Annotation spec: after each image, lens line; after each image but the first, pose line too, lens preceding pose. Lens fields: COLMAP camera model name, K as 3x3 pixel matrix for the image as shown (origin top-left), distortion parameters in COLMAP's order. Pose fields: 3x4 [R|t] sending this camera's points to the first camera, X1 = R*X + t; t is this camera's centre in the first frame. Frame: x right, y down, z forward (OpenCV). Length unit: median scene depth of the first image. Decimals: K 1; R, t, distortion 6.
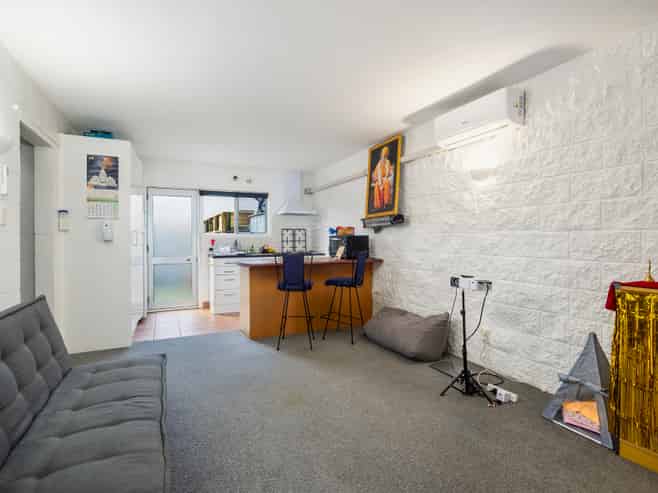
lens RADIAL K [[344.7, 0, 329.0], [0, 344.7, 246.5], [0, 0, 1]] dist [-0.003058, -0.000311]
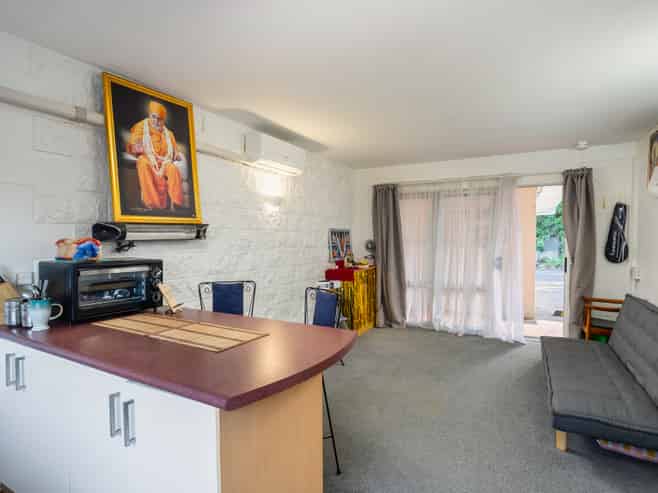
lens RADIAL K [[370.9, 0, 329.0], [0, 370.9, 246.5], [0, 0, 1]] dist [0.000352, 0.000081]
pose [[-0.570242, -0.018731, 0.821263, -0.396260], [0.018542, 0.999192, 0.035663, -0.051046], [-0.821268, 0.035564, -0.569434, 0.872702]]
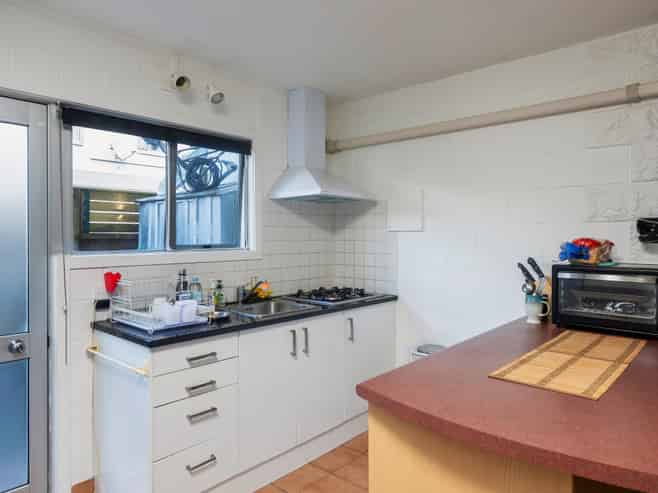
lens RADIAL K [[444.8, 0, 329.0], [0, 444.8, 246.5], [0, 0, 1]] dist [0.002212, 0.000860]
pose [[0.922315, -0.005183, 0.386405, -0.322830], [0.004342, 0.999986, 0.003050, -0.045206], [-0.386415, -0.001135, 0.922324, 0.586555]]
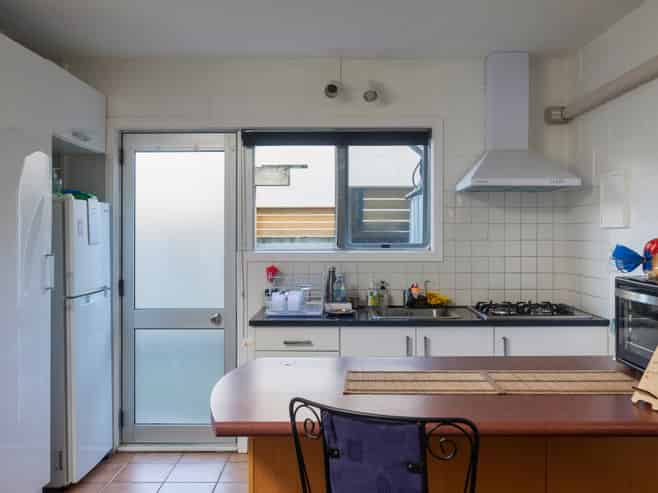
lens RADIAL K [[654.0, 0, 329.0], [0, 654.0, 246.5], [0, 0, 1]] dist [0.013006, 0.002730]
pose [[0.894280, 0.010711, -0.447379, 0.023817], [-0.009717, 0.999943, 0.004516, -0.046320], [0.447402, 0.000309, 0.894333, 0.432702]]
